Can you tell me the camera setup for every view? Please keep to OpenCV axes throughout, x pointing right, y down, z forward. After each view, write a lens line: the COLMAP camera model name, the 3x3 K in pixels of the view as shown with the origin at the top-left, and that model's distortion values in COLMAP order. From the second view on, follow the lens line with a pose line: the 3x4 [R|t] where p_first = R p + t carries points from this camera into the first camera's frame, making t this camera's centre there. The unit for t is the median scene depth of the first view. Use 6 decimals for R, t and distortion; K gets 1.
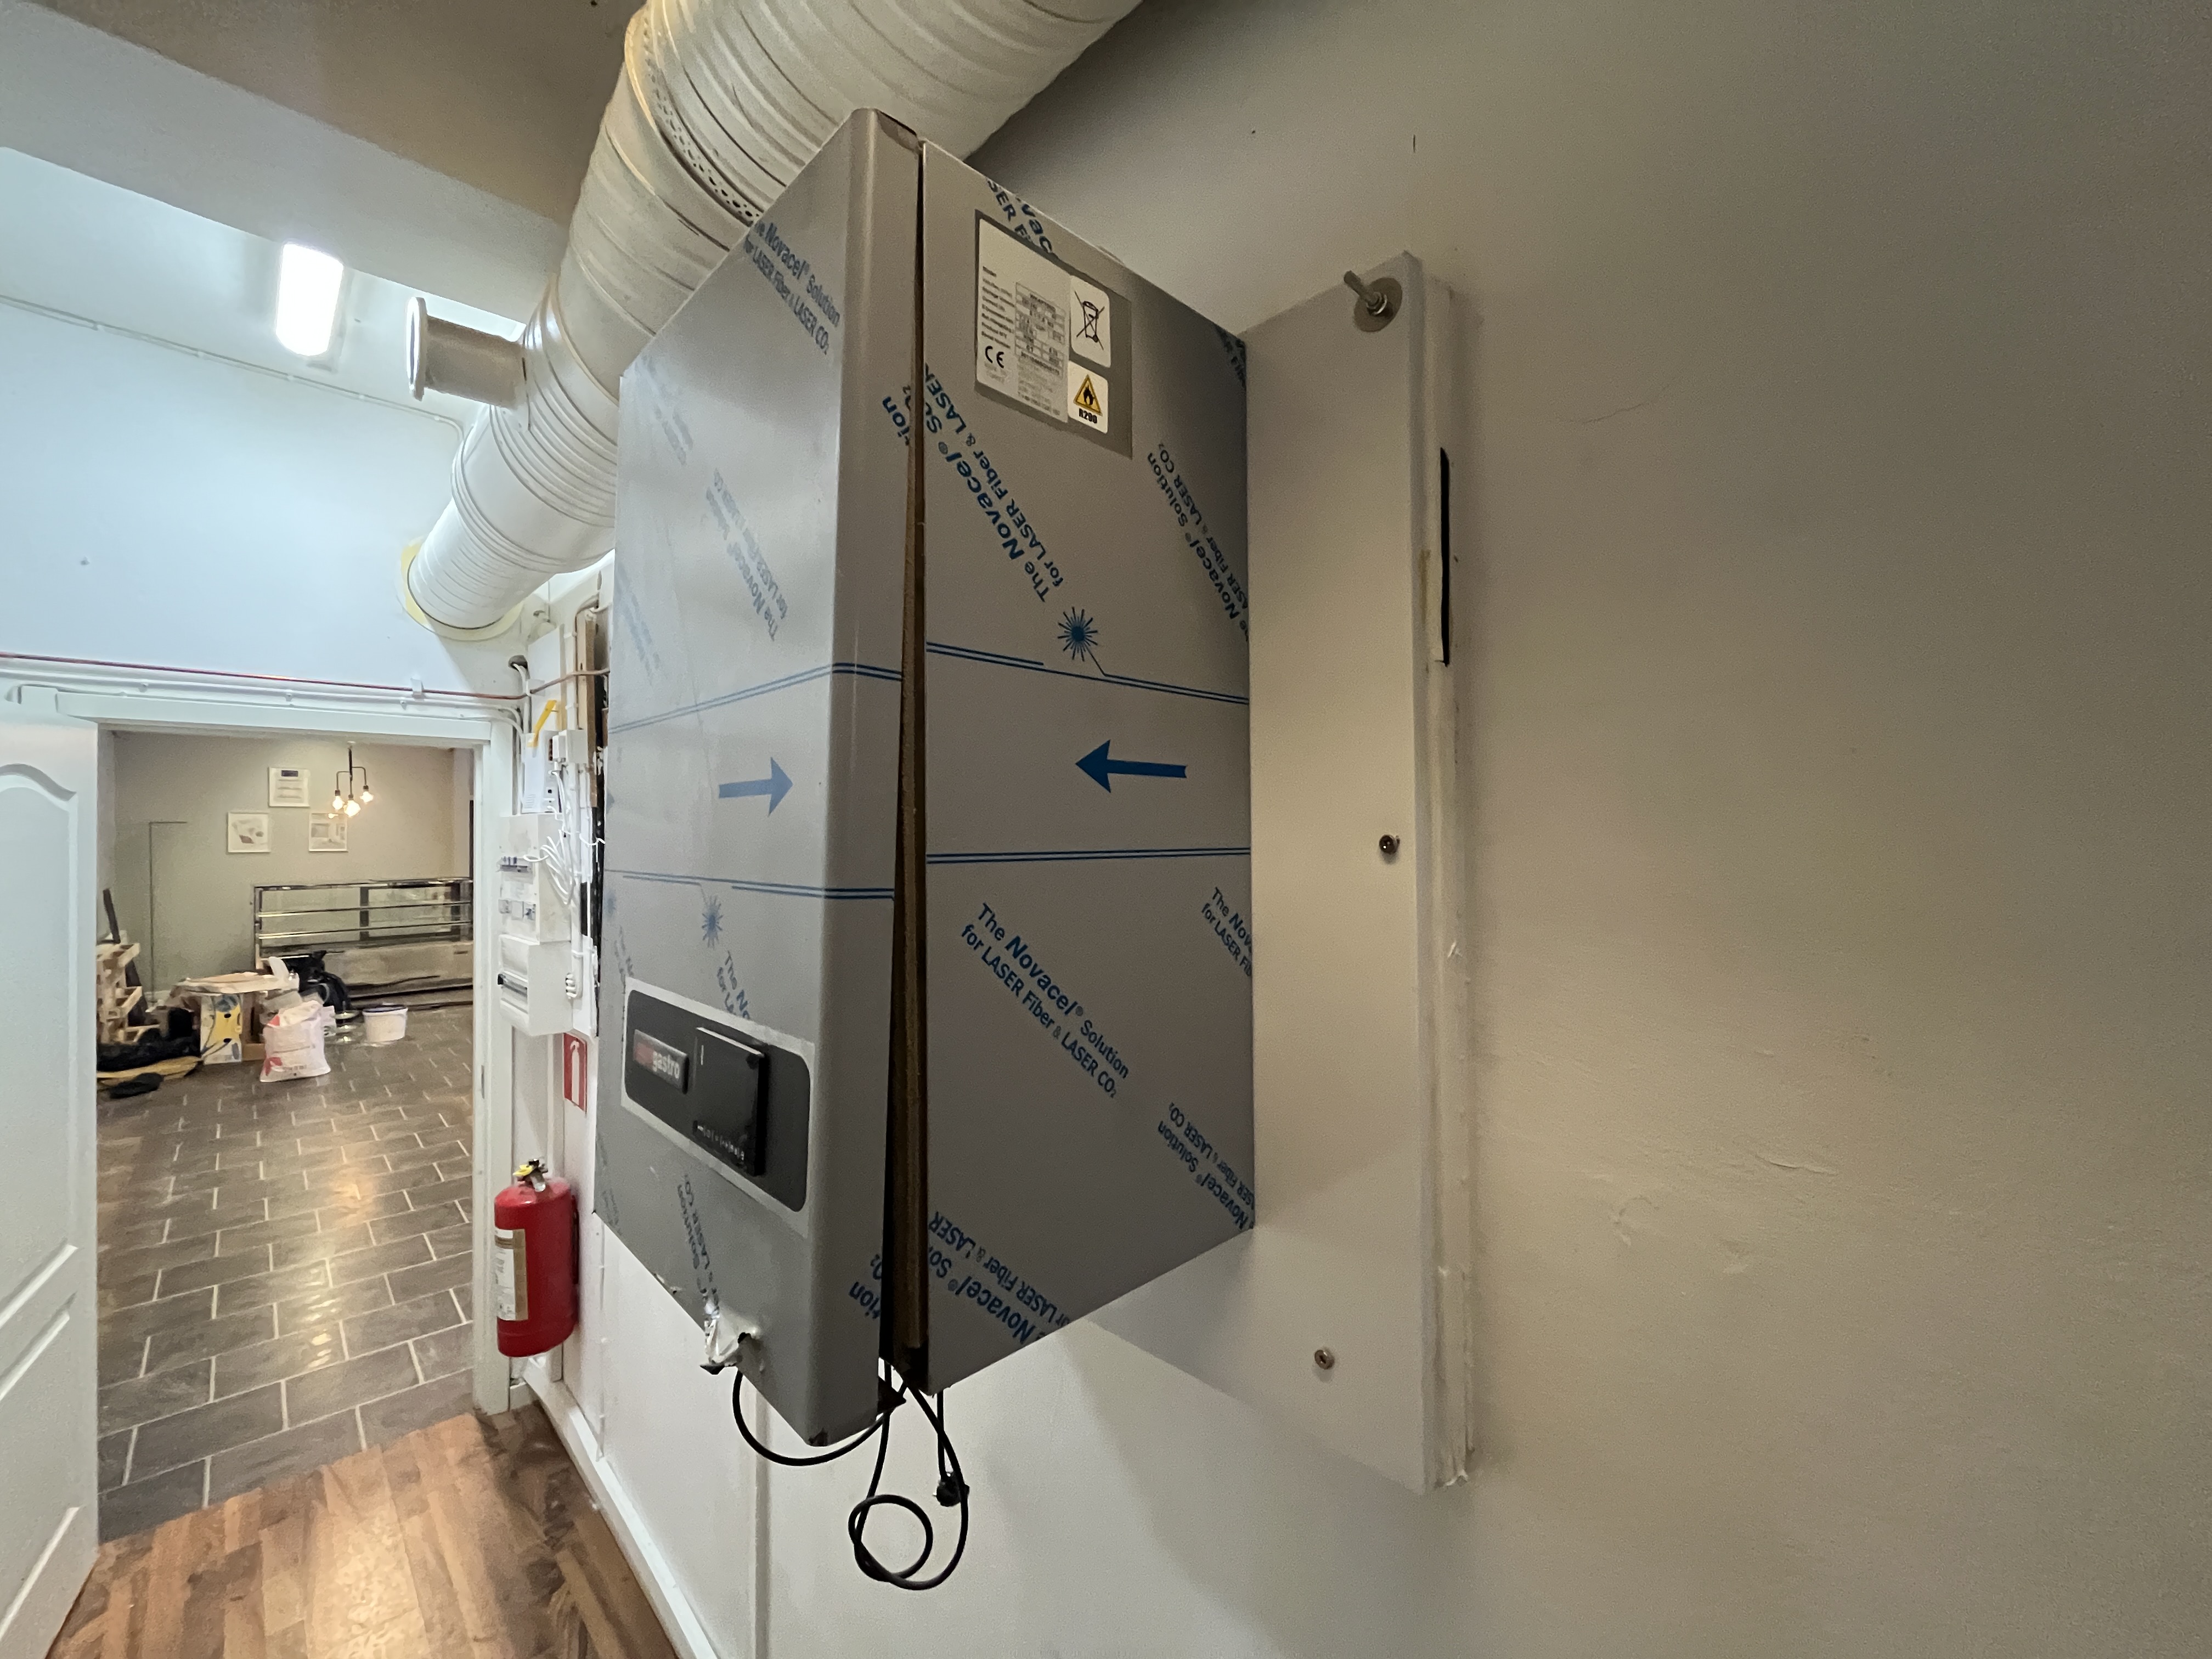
lens RADIAL K [[898.1, 0, 1111.9], [0, 898.1, 816.7], [0, 0, 1]] dist [-0.005563, -0.000369]
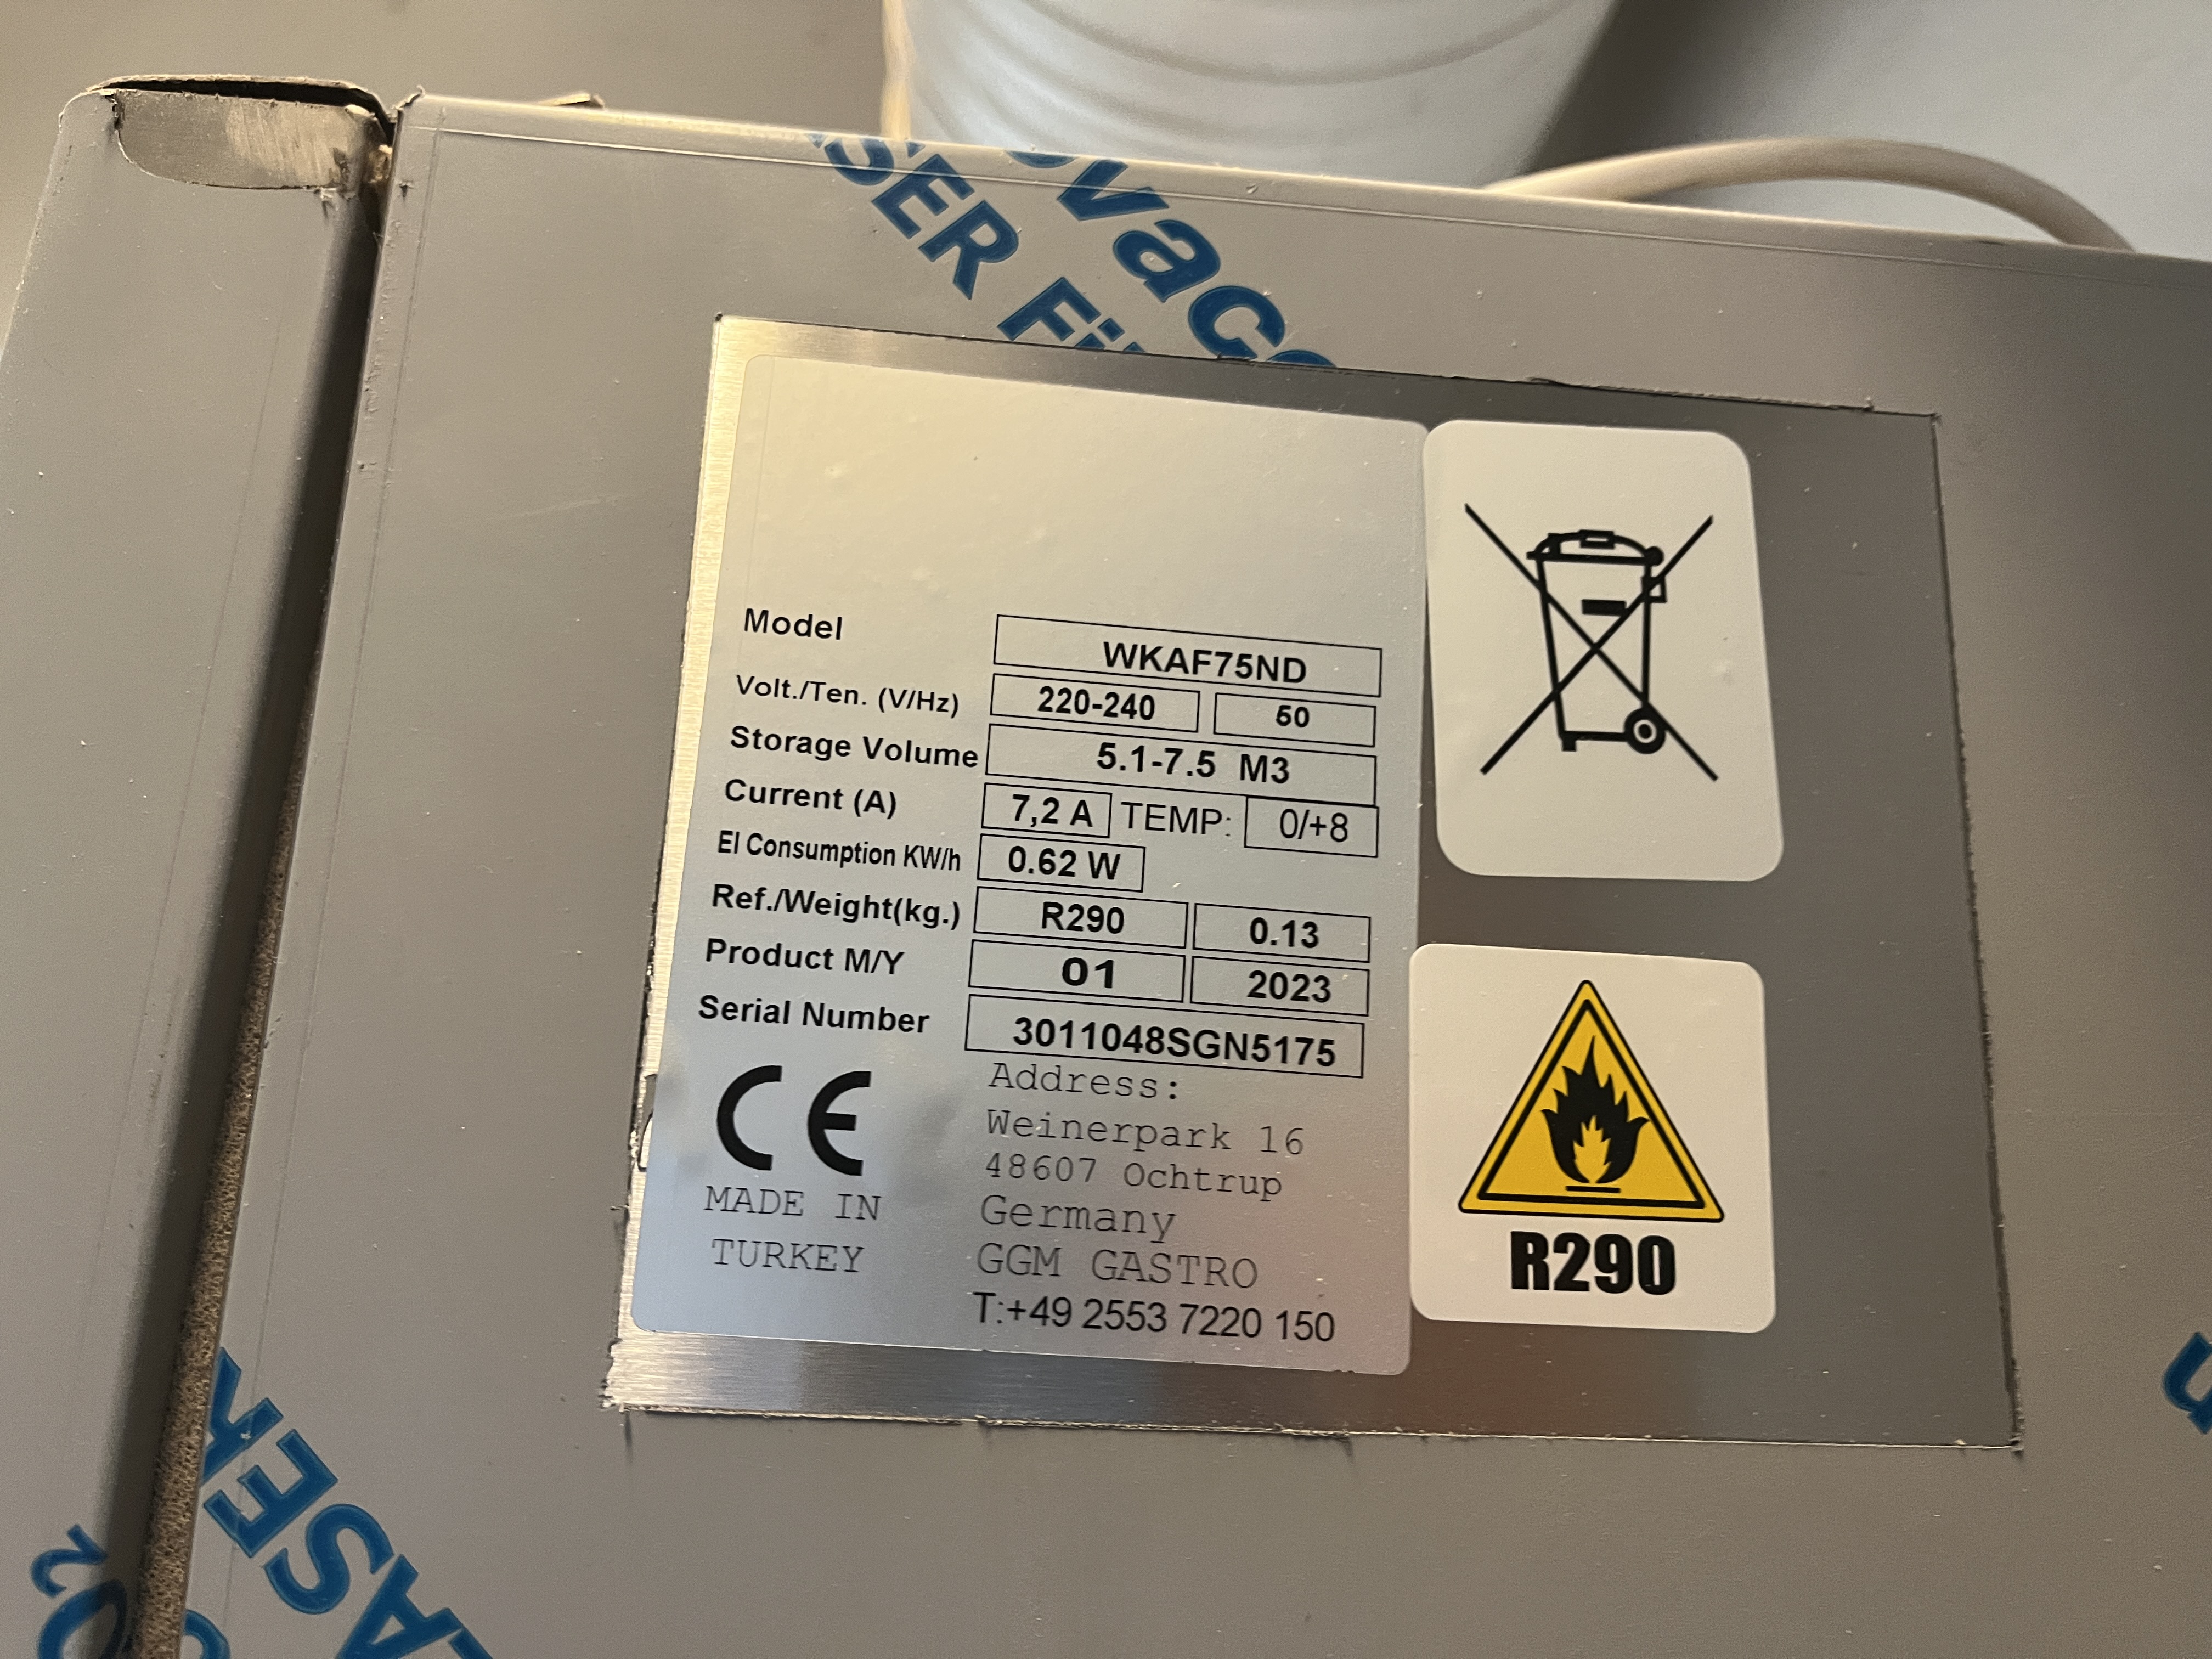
lens RADIAL K [[1660.5, 0, 1108.5], [0, 1660.5, 837.8], [0, 0, 1]] dist [0.045877, -0.056489]
pose [[0.765568, -0.112774, -0.633394, 0.095318], [-0.030219, 0.977127, -0.210500, -0.461135], [0.642645, 0.180292, 0.744649, 0.742203]]
